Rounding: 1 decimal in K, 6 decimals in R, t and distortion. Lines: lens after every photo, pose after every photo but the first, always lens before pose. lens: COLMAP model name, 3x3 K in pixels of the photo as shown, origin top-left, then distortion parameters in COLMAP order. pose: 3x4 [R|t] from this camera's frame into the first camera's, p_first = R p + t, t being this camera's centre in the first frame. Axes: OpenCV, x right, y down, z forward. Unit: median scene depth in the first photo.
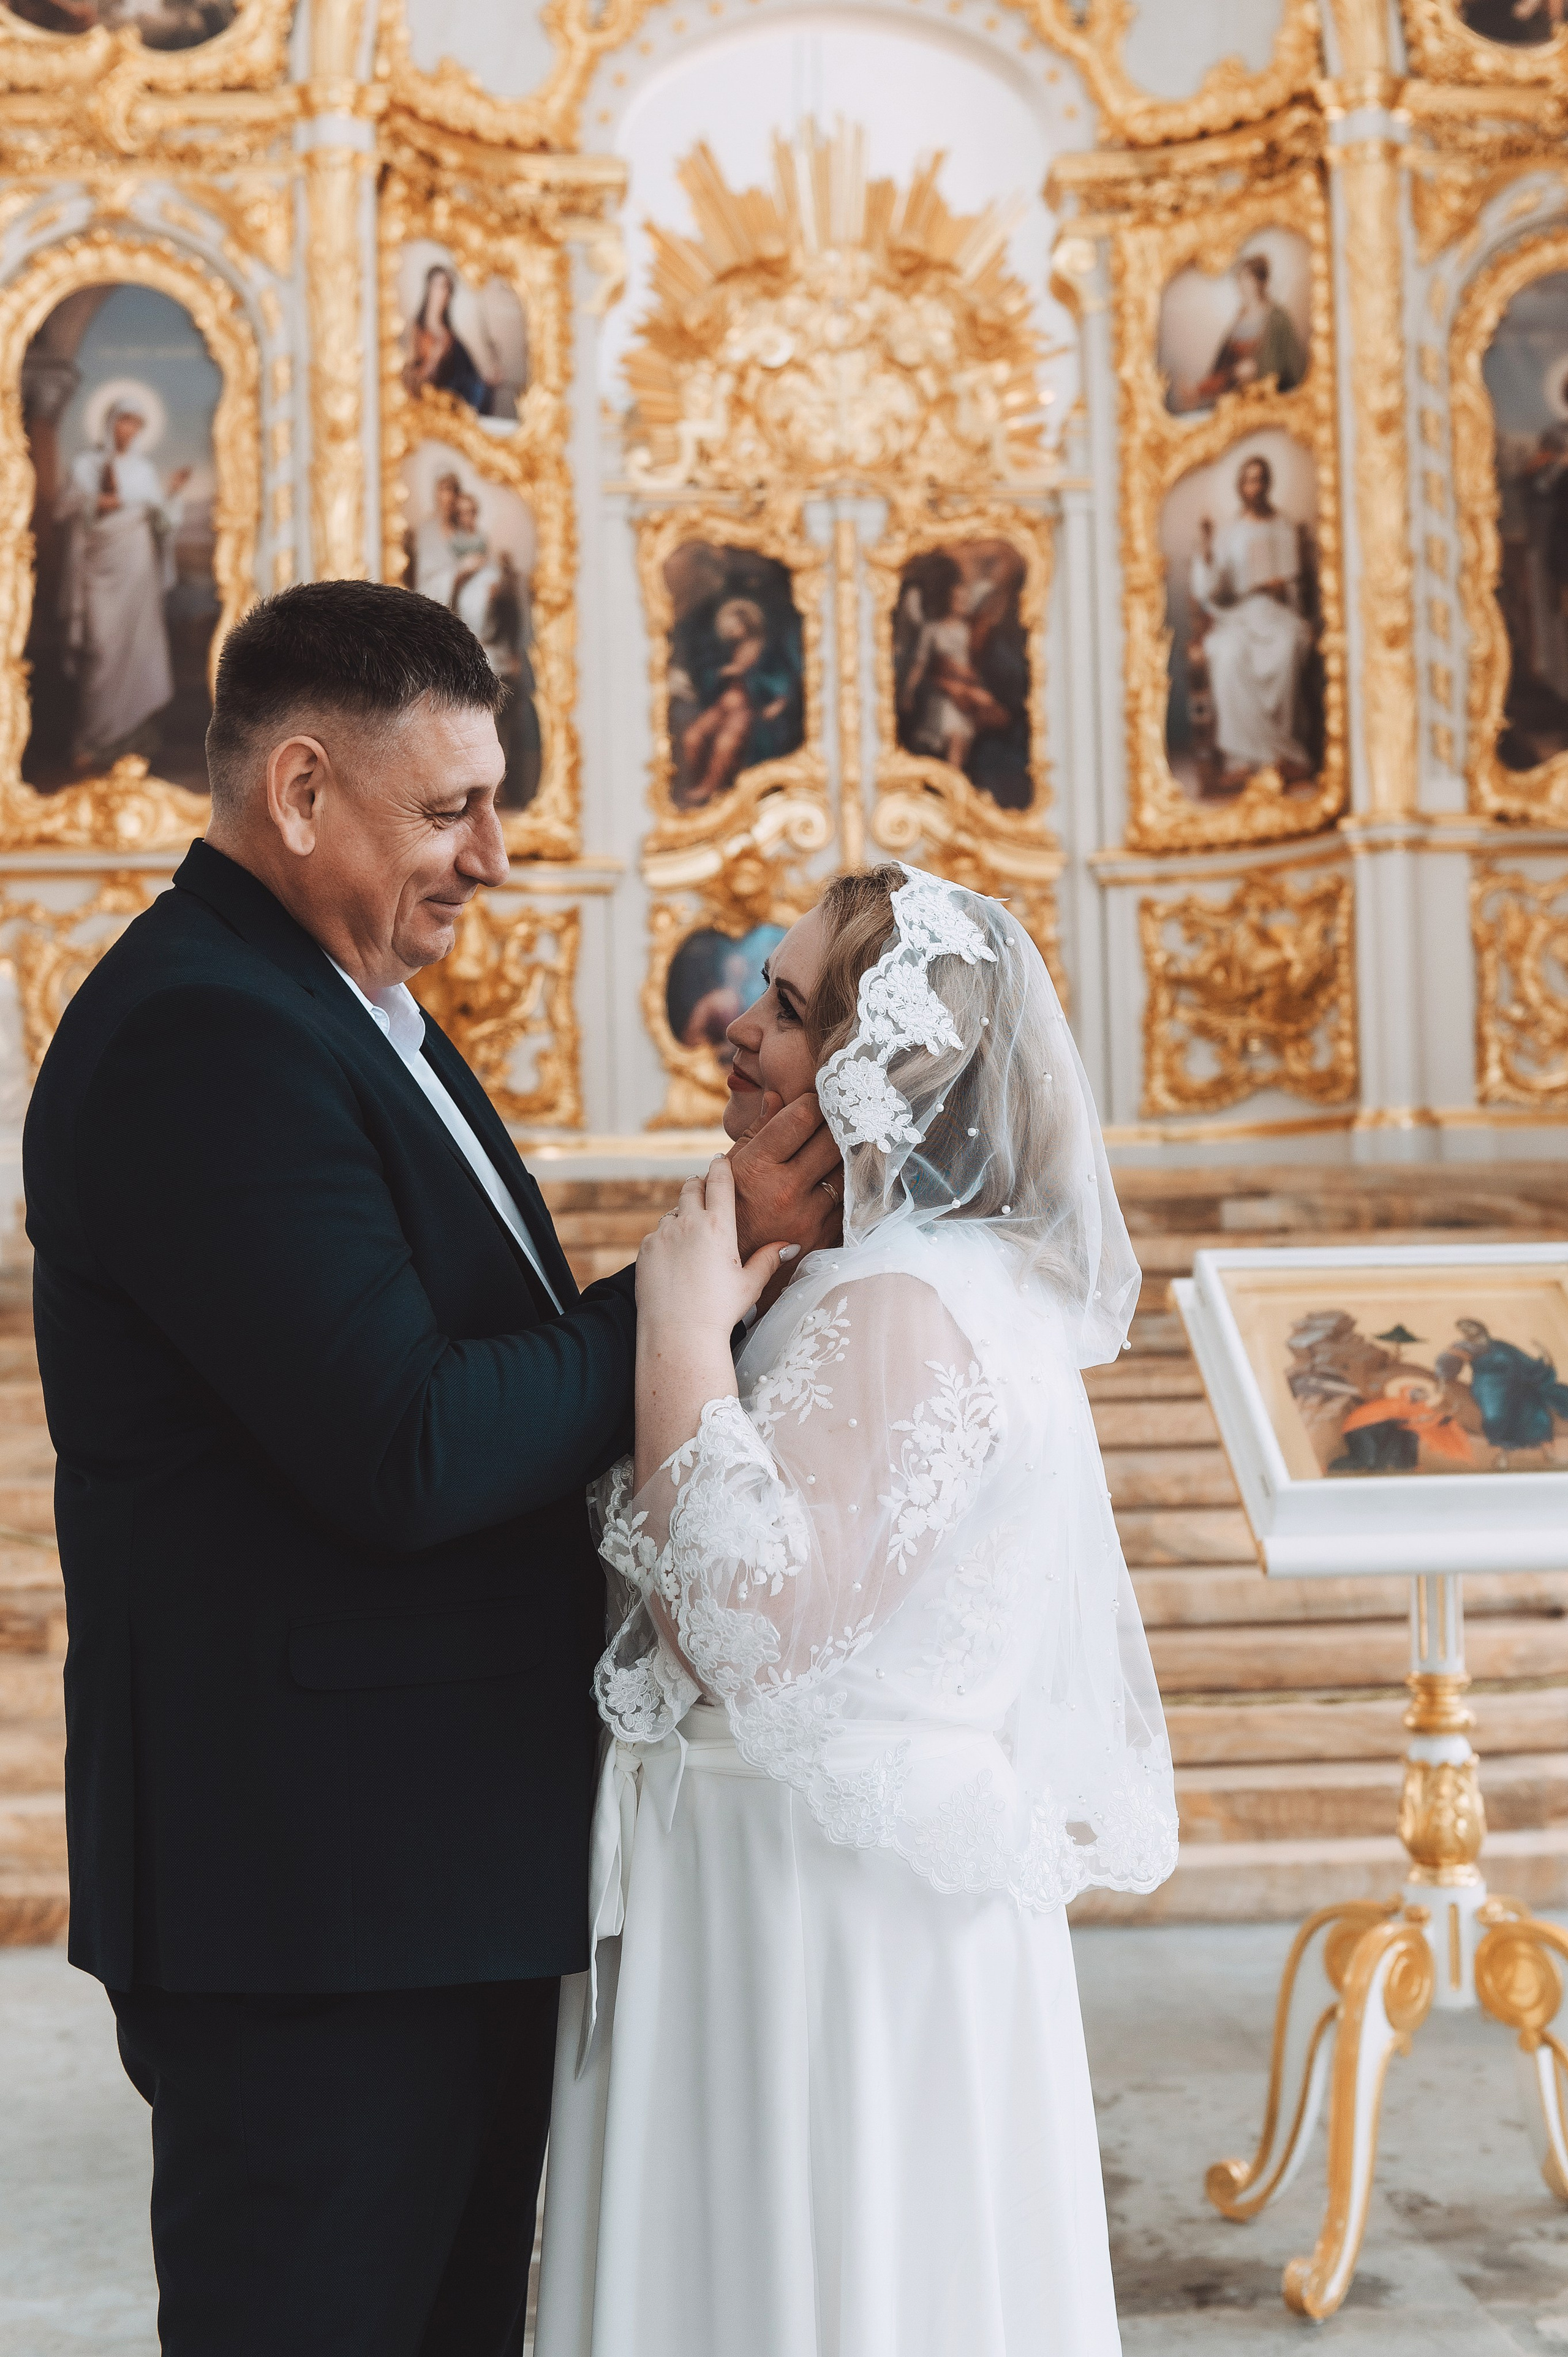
lens RADIAL K [[3317.5, 0, 780.6], [0, 3317.5, 1131.2], [0, 0, 1]] dist [0.002153, -0.082603]
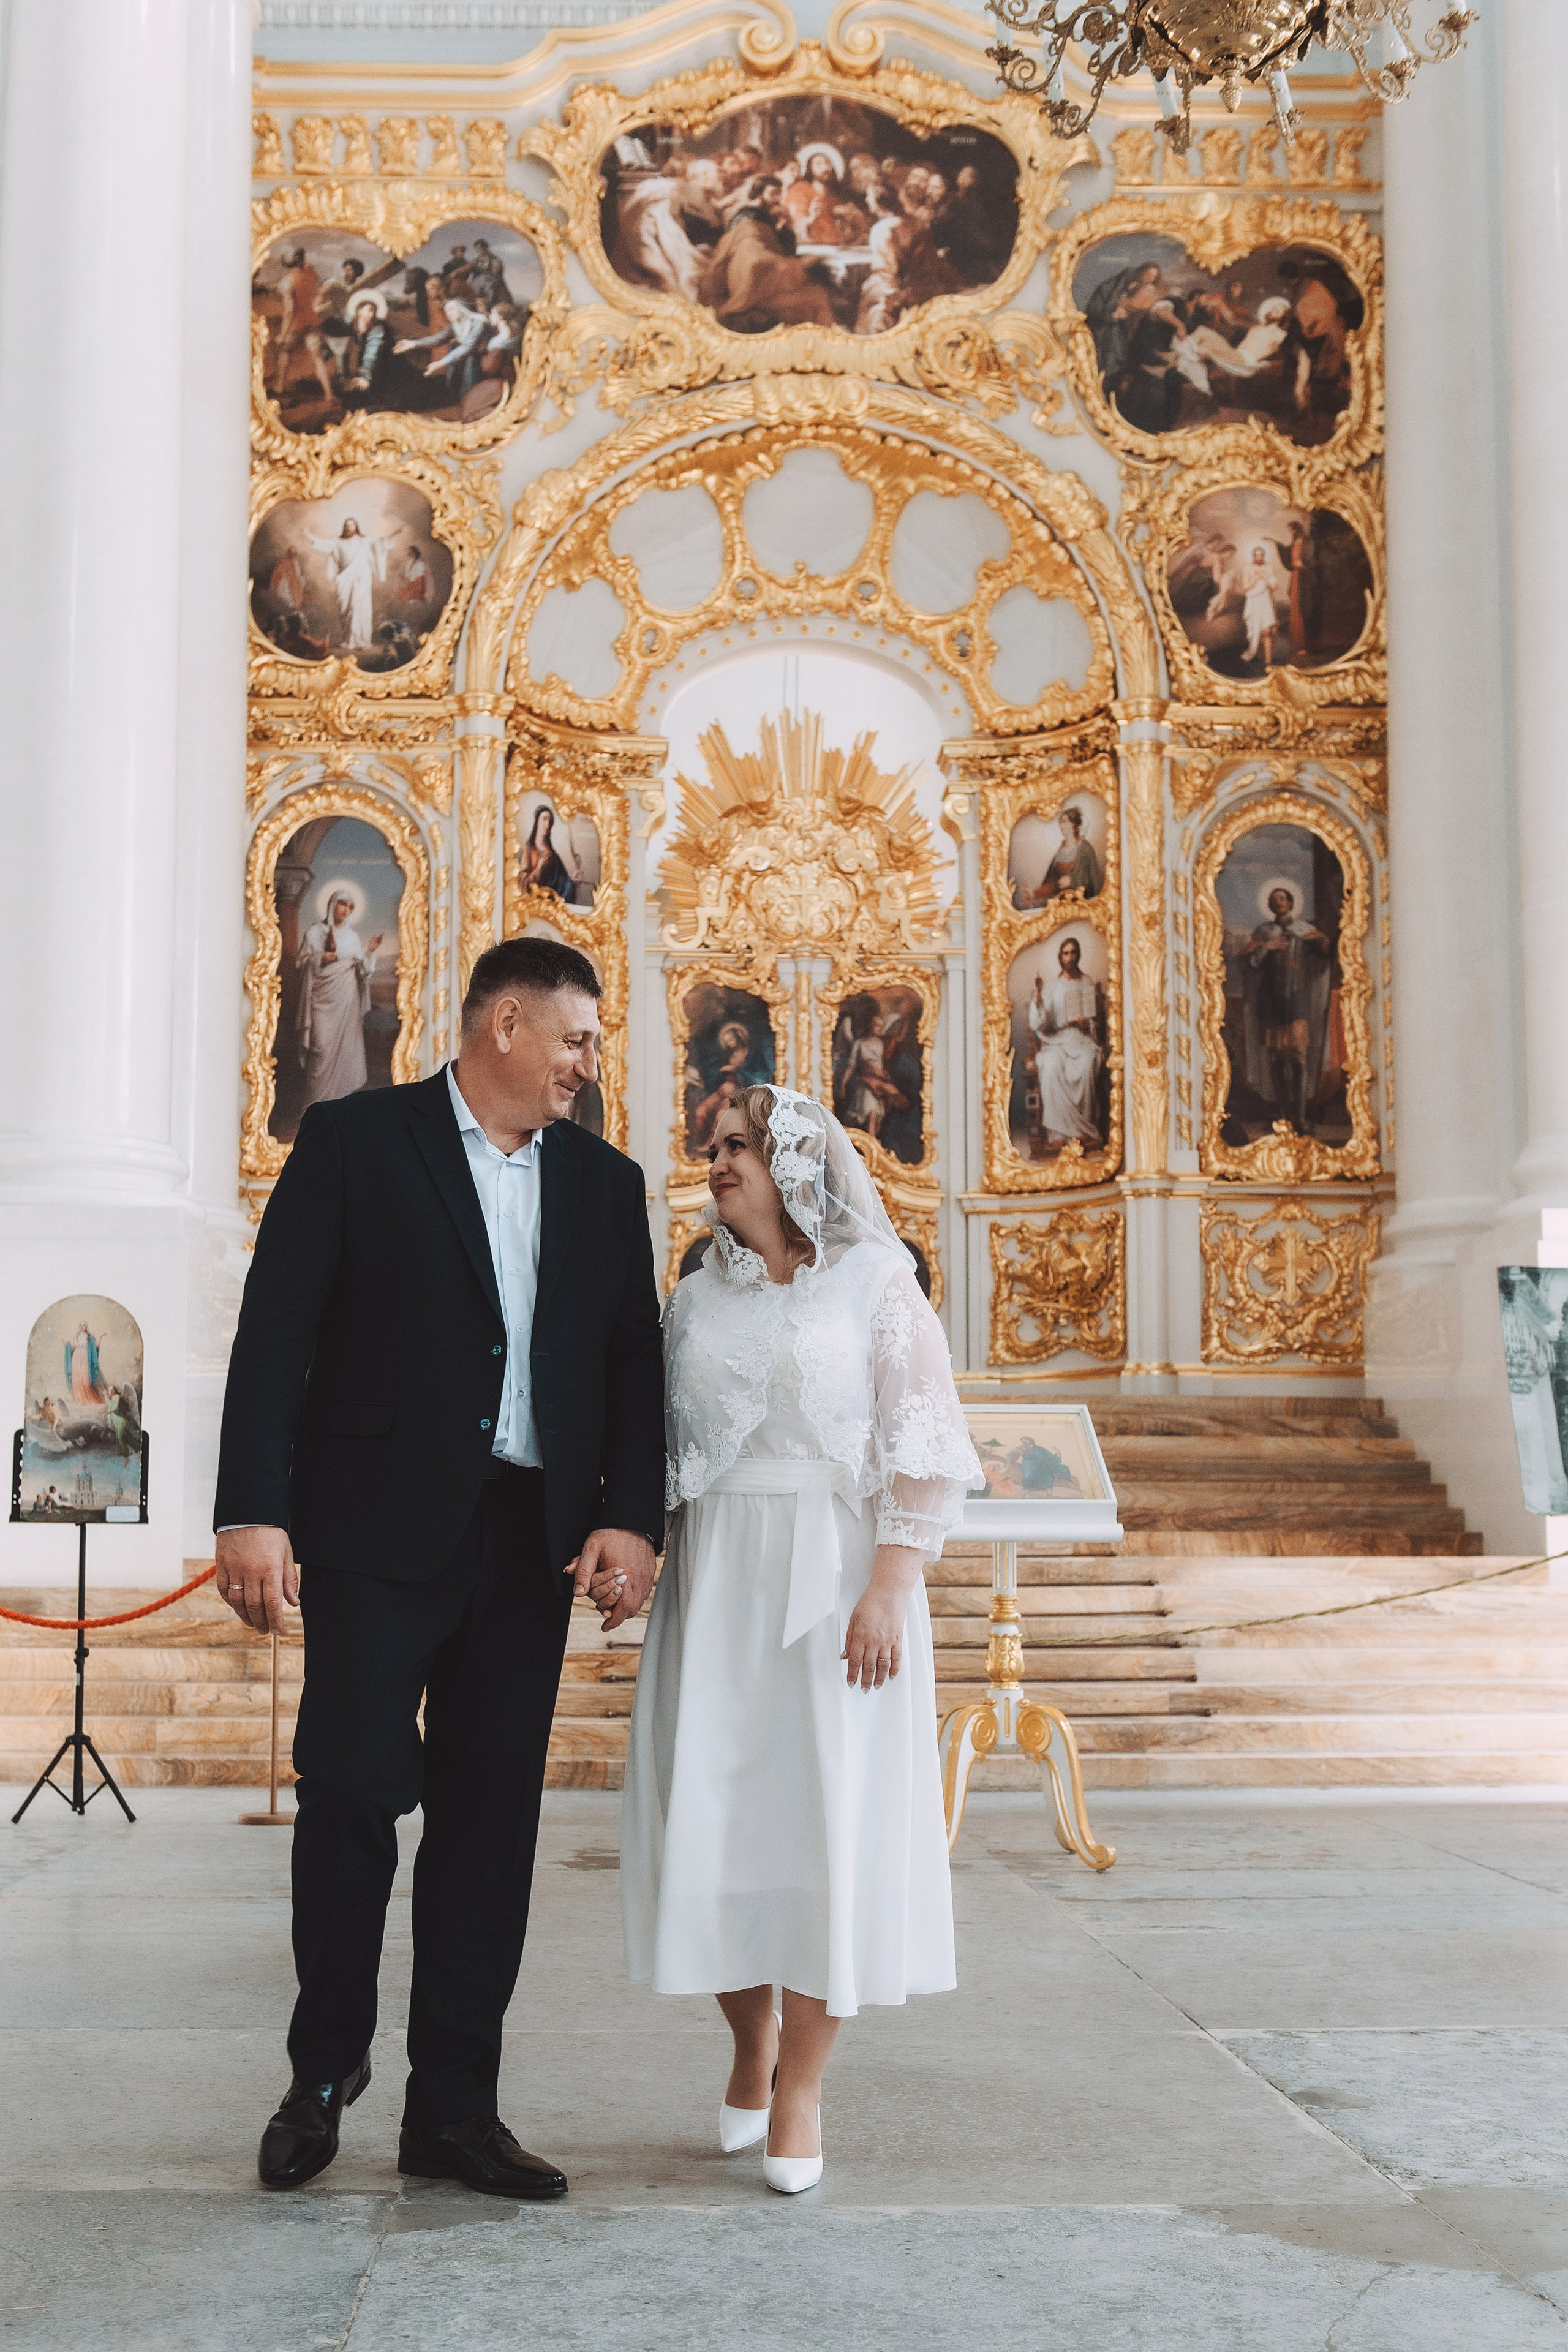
lens RADIAL K [[2602.8, 0, 740.2], [0, 2602.8, 1289.3], [0, 0, 1]] dist [-0.016906, -0.004244]
pose [[0.999649, 0.021502, -0.015481, 0.012310], [-0.022068, 0.999058, -0.037354, 0.007866], [0.014663, 0.037682, 0.999182, -0.204124]]
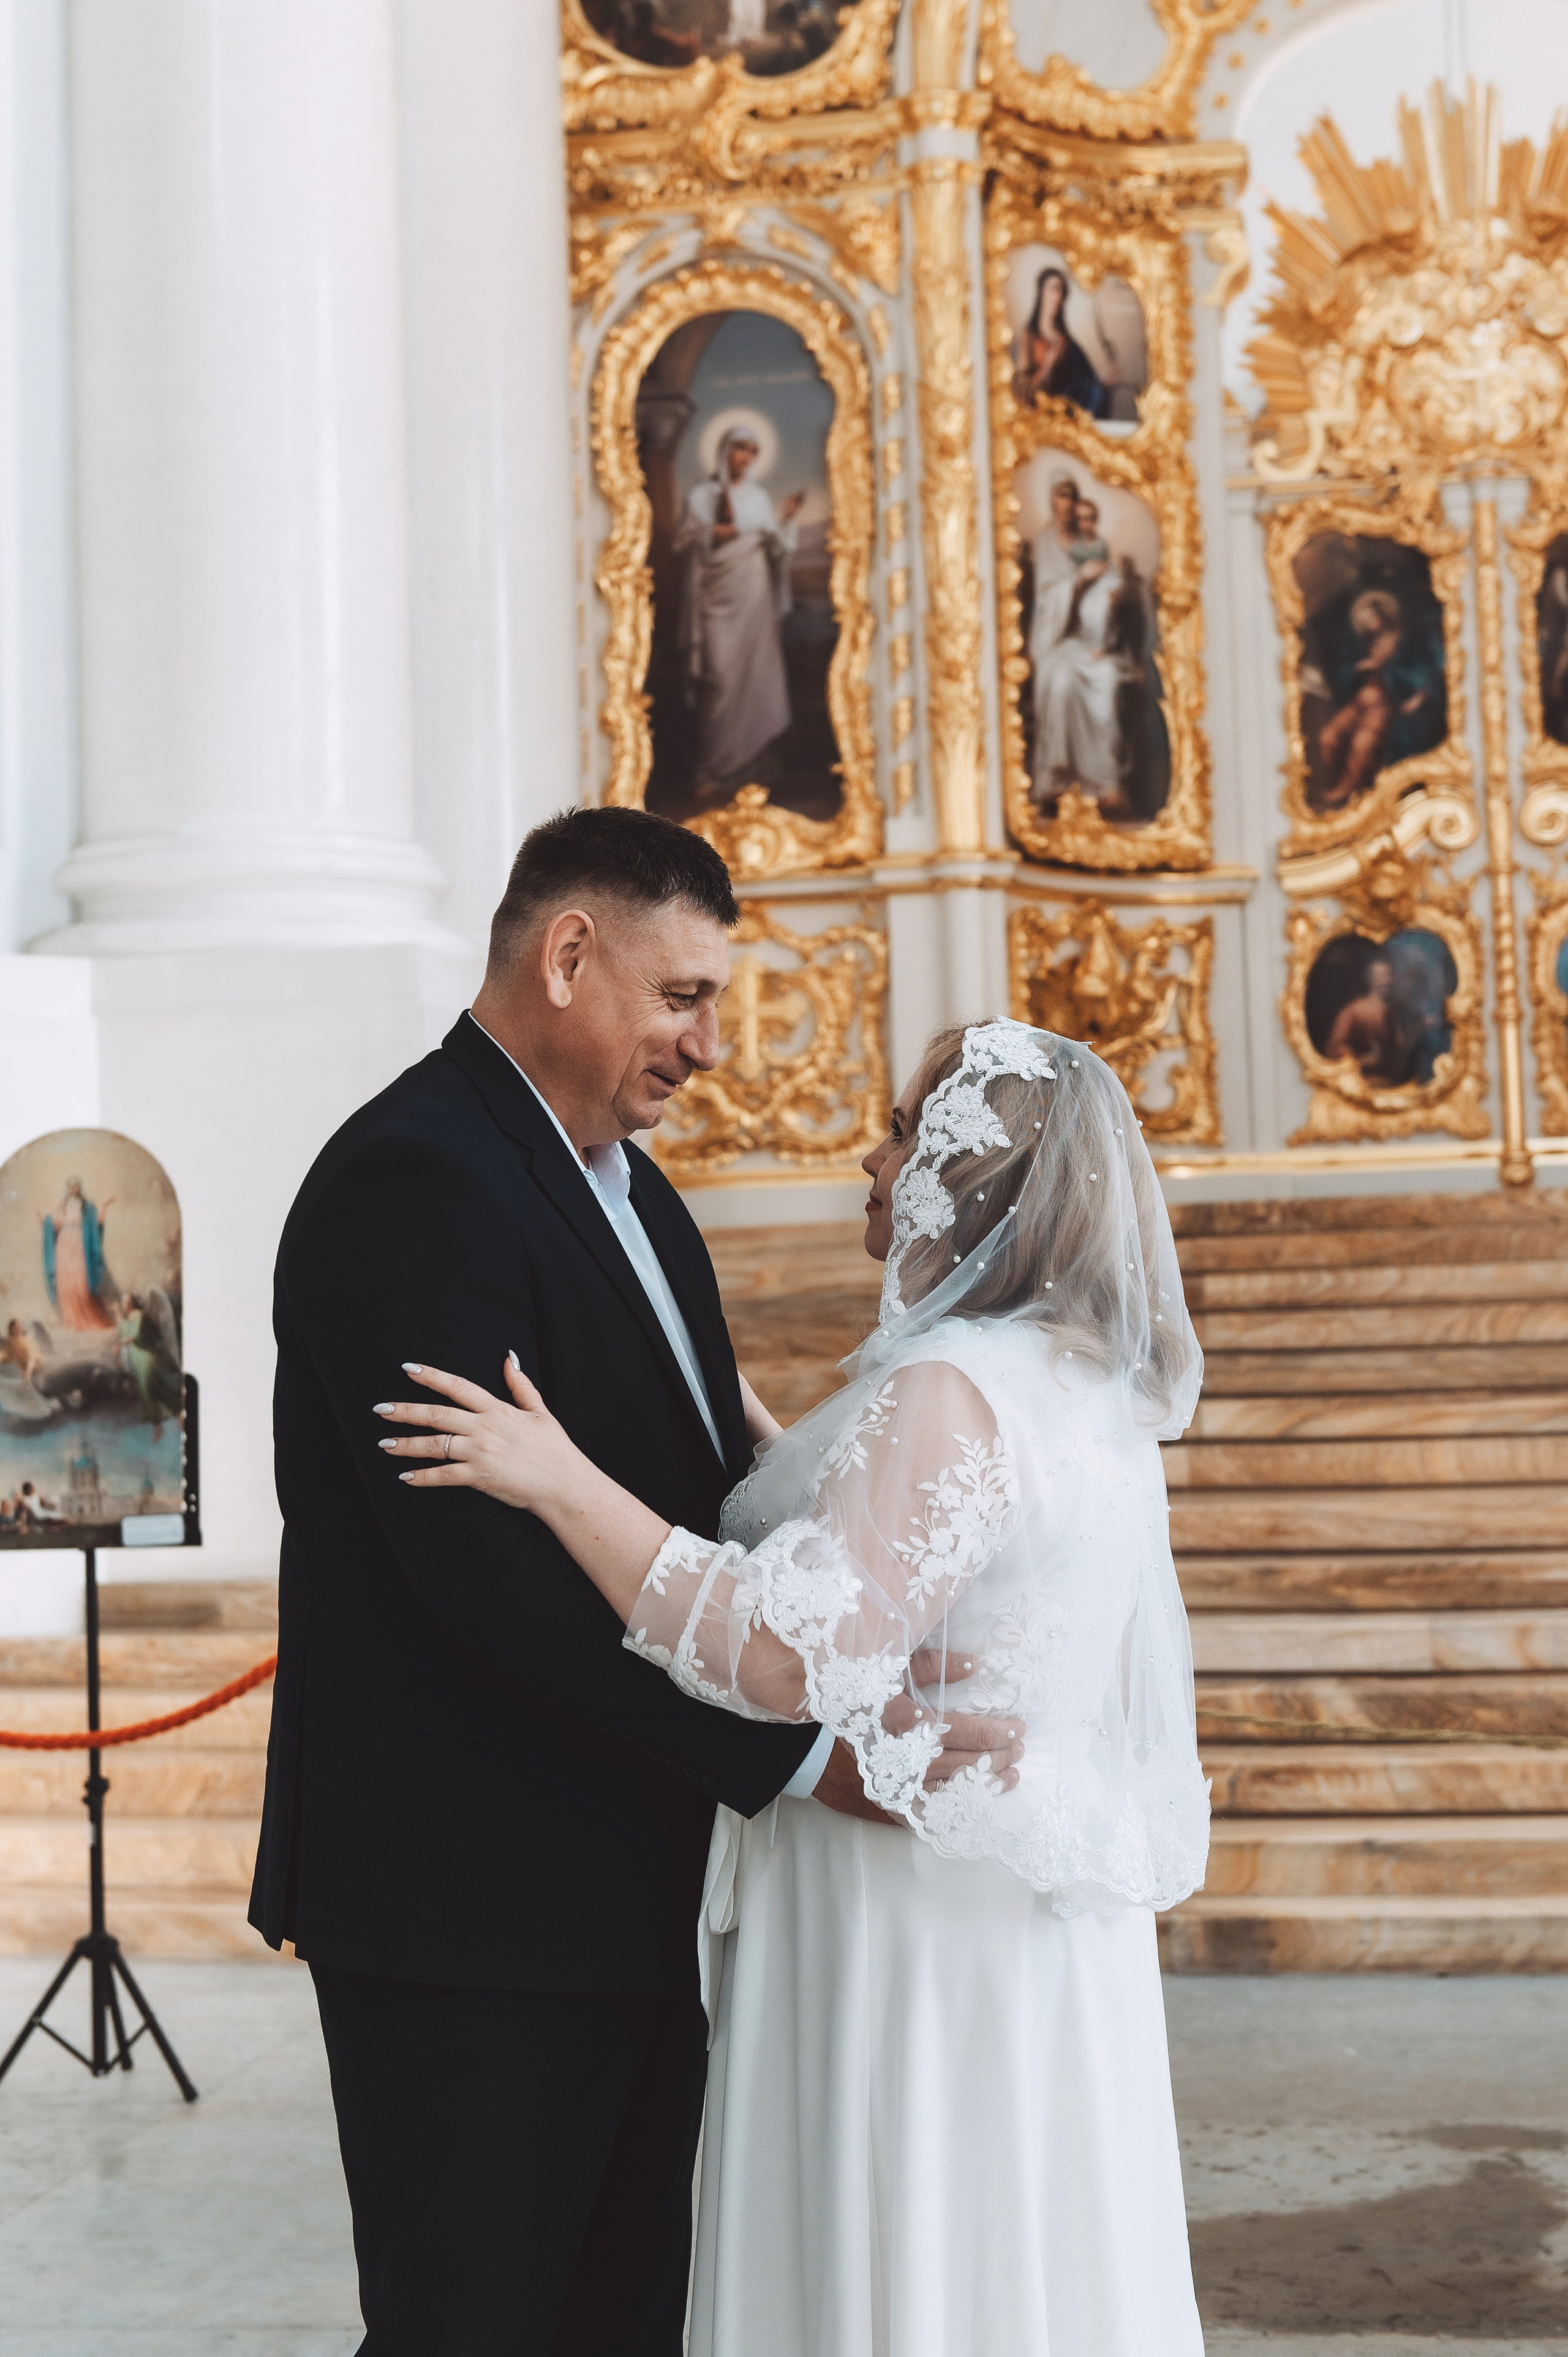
lens RADIAL K [[3497.0, 0, 780.4], [0, 3497.0, 1133.9], [0, 0, 1]] dist [0.002443, -0.074885]
pose [[0.977468, -0.021941, -0.209939, 0.029816], [0.022174, 0.999753, -0.001240, -0.005979], [0.209914, -0.003444, 0.977714, -0.027257]]
